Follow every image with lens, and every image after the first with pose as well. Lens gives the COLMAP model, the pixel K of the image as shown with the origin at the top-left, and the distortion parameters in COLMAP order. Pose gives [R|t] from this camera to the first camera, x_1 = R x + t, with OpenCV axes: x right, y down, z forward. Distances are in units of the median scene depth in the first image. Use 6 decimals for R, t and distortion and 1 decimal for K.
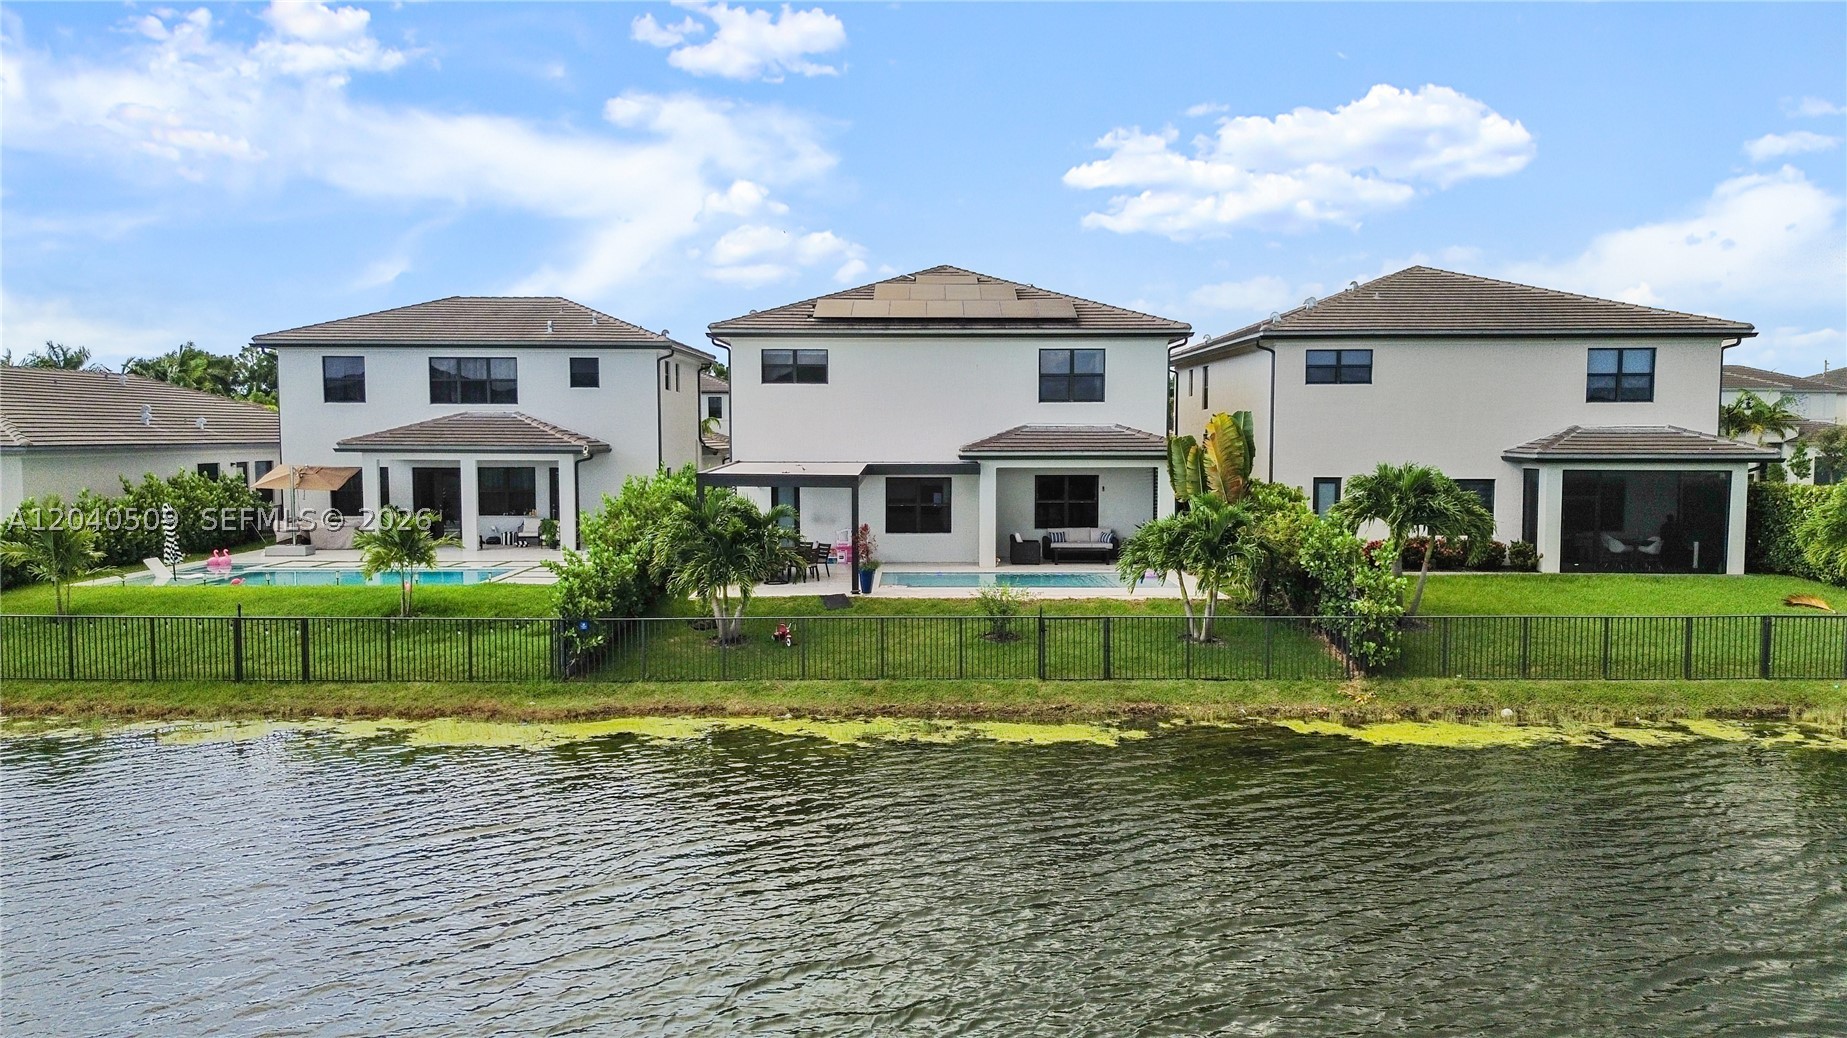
lens RADIAL K [[1323.5, 0, 924.2], [0, 1323.5, 518.4], [0, 0, 1]] dist [0.050006, -0.003365]
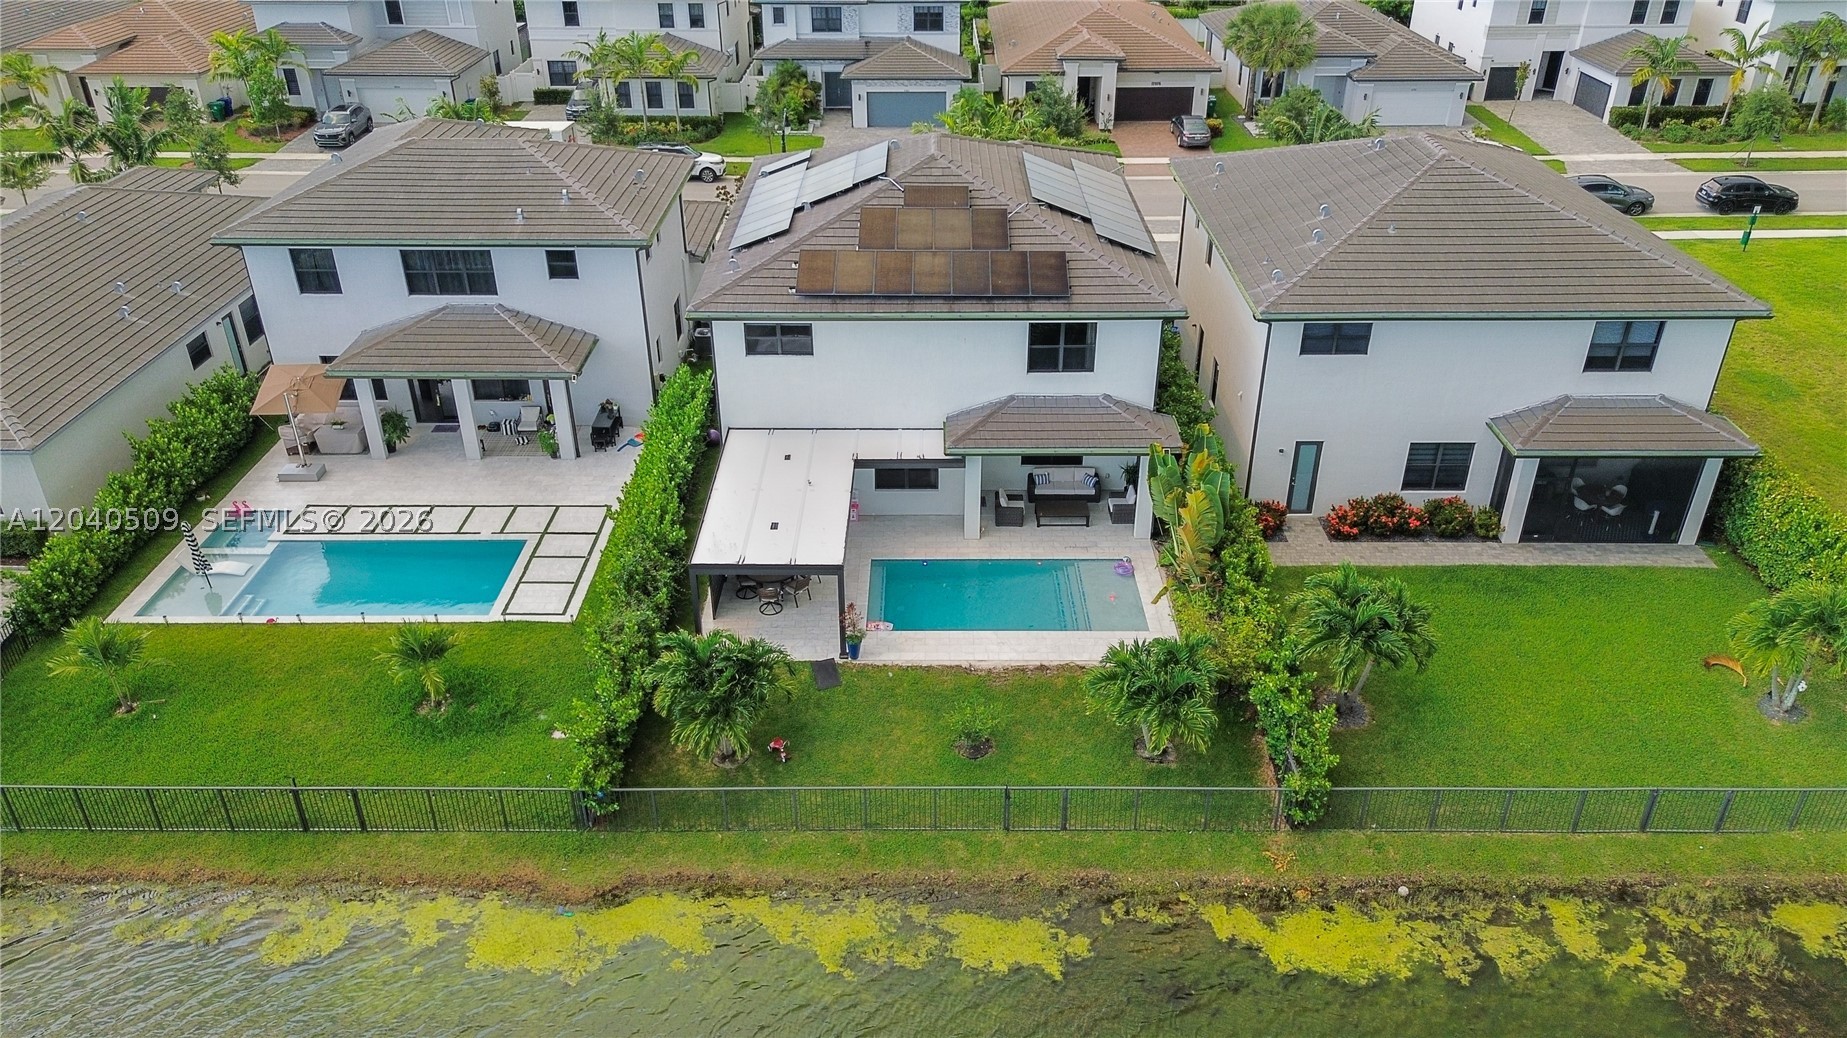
lens RADIAL K [[1323.5, 0, 921.9], [0, 1323.5, 521.4], [0, 0, 1]] dist [0.050006, -0.003365]
pose [[0.999938, 0.002132, -0.010932, 0.019344], [0.002805, 0.901683, 0.432388, -0.415381], [0.010778, -0.432392, 0.901622, 0.057884]]
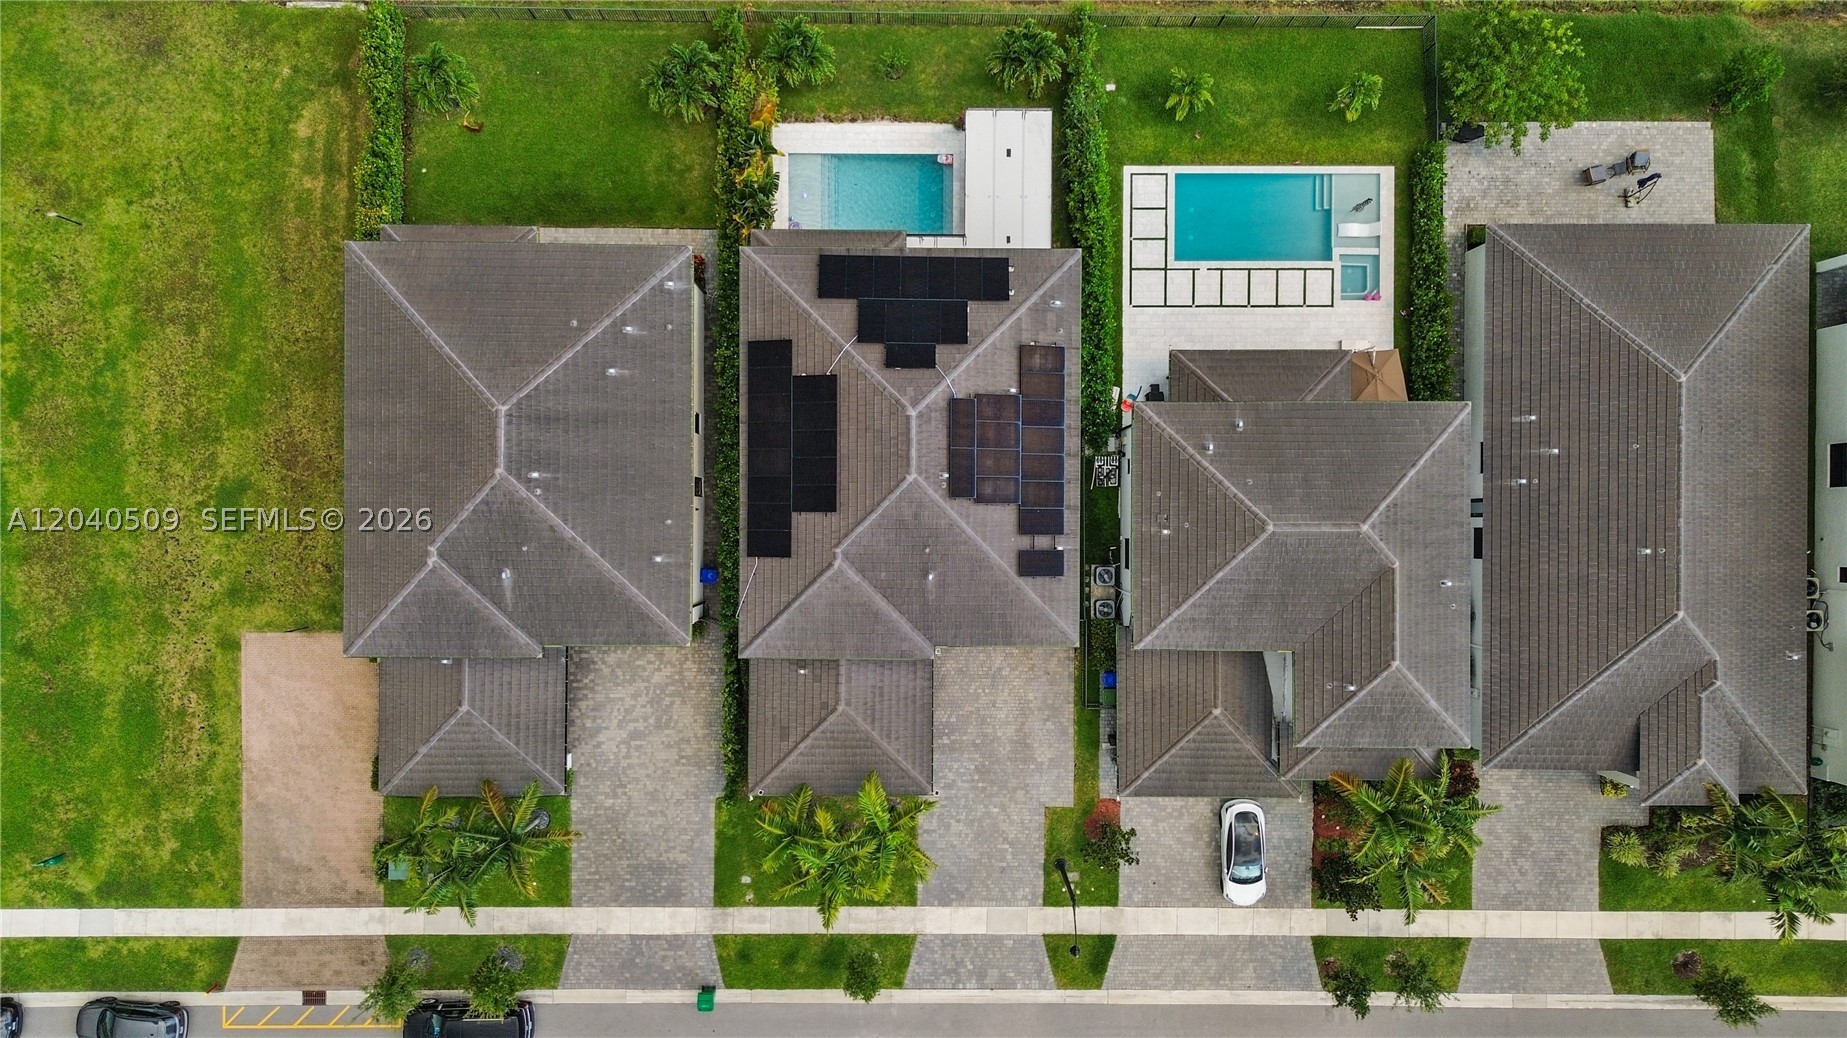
lens RADIAL K [[1323.5, 0, 919.1], [0, 1323.5, 519.3], [0, 0, 1]] dist [0.050006, -0.003365]
pose [[-0.999889, -0.010080, -0.010989, 0.023890], [-0.010330, -0.063287, 0.997942, -1.596911], [-0.010755, 0.997944, 0.063176, 1.217074]]
